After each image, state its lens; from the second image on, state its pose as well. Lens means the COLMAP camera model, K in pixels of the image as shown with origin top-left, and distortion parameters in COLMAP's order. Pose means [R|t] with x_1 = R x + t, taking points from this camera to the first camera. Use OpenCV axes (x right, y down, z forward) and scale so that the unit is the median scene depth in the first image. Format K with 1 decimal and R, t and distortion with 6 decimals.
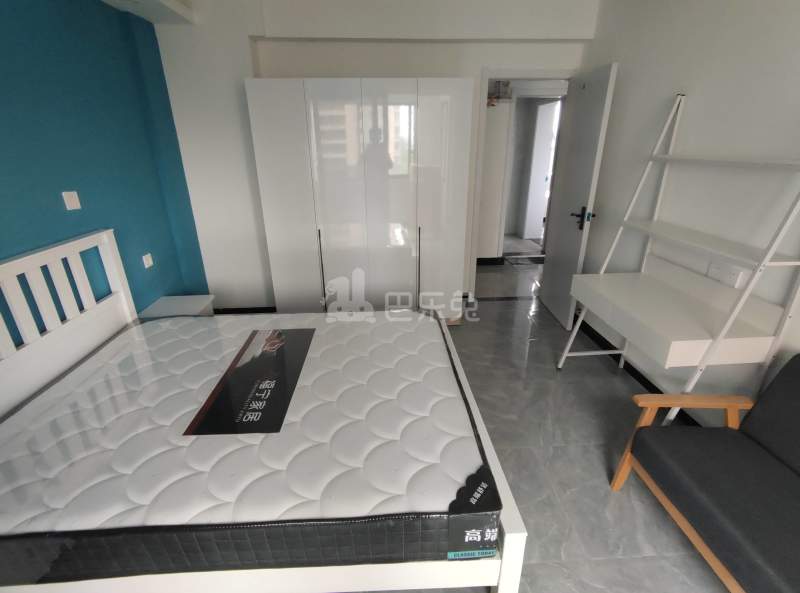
lens RADIAL K [[385.5, 0, 400.0], [0, 385.5, 296.5], [0, 0, 1]] dist [-0.000602, 0.000027]
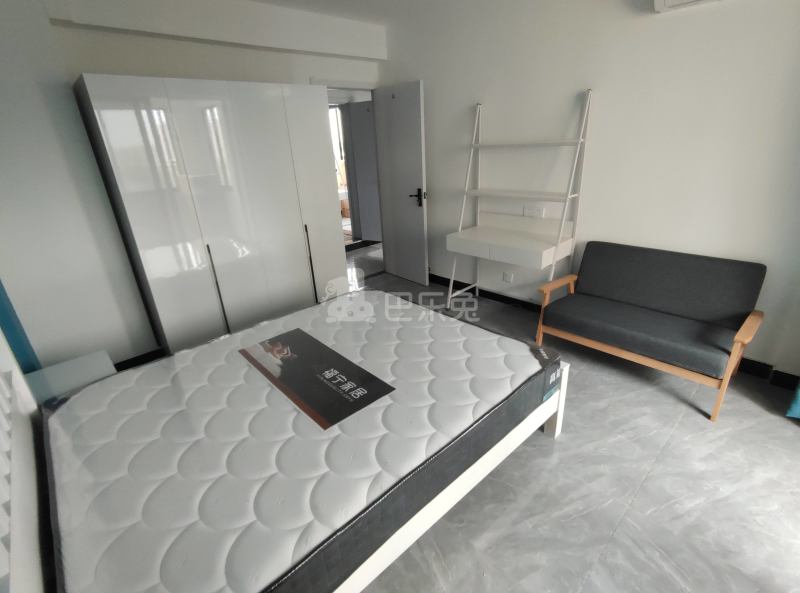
lens RADIAL K [[389.4, 0, 399.6], [0, 389.4, 294.0], [0, 0, 1]] dist [0.004498, -0.000047]
pose [[0.767871, -0.265319, 0.583078, -0.605899], [0.280340, 0.957591, 0.066546, 0.004798], [-0.576006, 0.112361, 0.809686, 0.015164]]
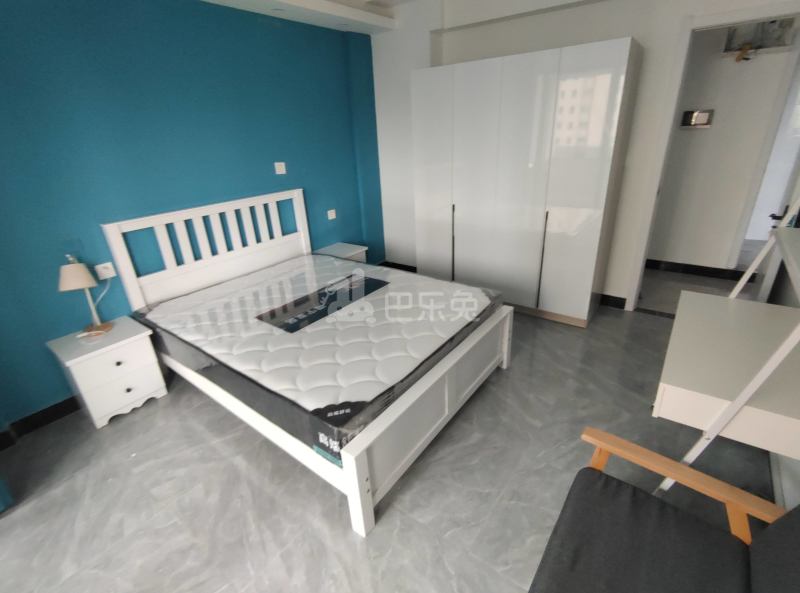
lens RADIAL K [[389.6, 0, 400.0], [0, 389.6, 296.5], [0, 0, 1]] dist [-0.001222, 0.000203]
pose [[0.763047, 0.232829, -0.602951, 0.566884], [-0.202914, 0.971994, 0.118543, -0.026382], [0.613665, 0.031893, 0.788922, 0.060379]]
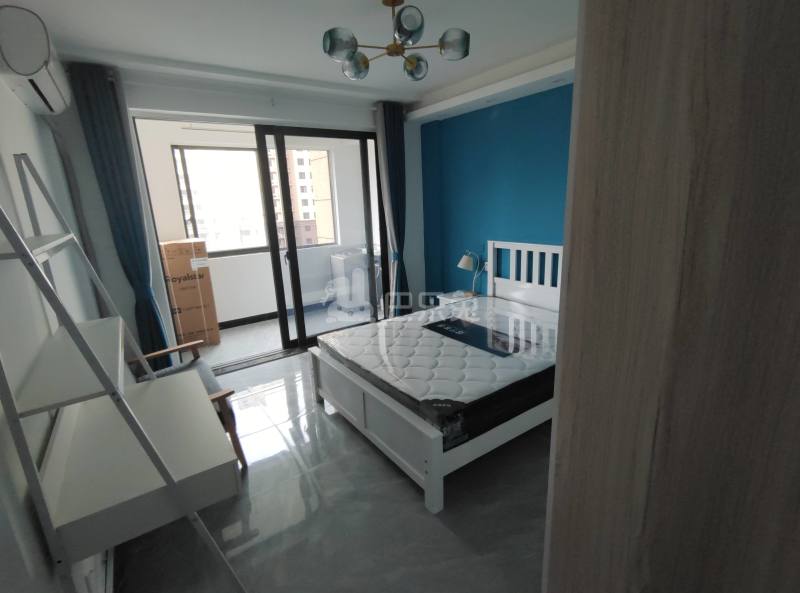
lens RADIAL K [[389.6, 0, 400.0], [0, 389.6, 296.5], [0, 0, 1]] dist [-0.001222, 0.000203]
pose [[-0.848851, 0.176571, -0.498271, 0.563360], [-0.144549, 0.829118, 0.540064, -0.631260], [0.508485, 0.530459, -0.678275, 1.556211]]
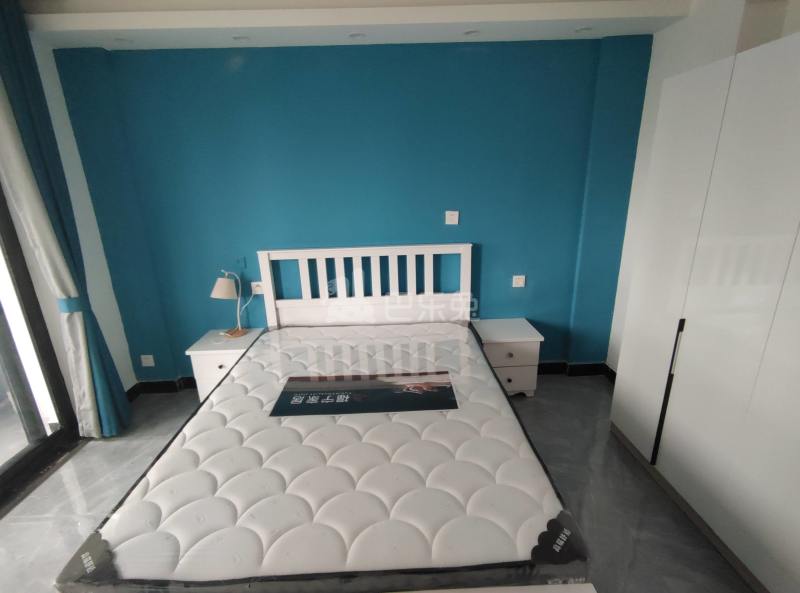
lens RADIAL K [[389.4, 0, 399.6], [0, 389.4, 294.0], [0, 0, 1]] dist [0.004498, -0.000047]
pose [[-0.031665, 0.297779, -0.954110, 0.484614], [-0.343059, 0.893360, 0.290204, -0.323694], [0.938780, 0.336505, 0.073867, 0.778062]]
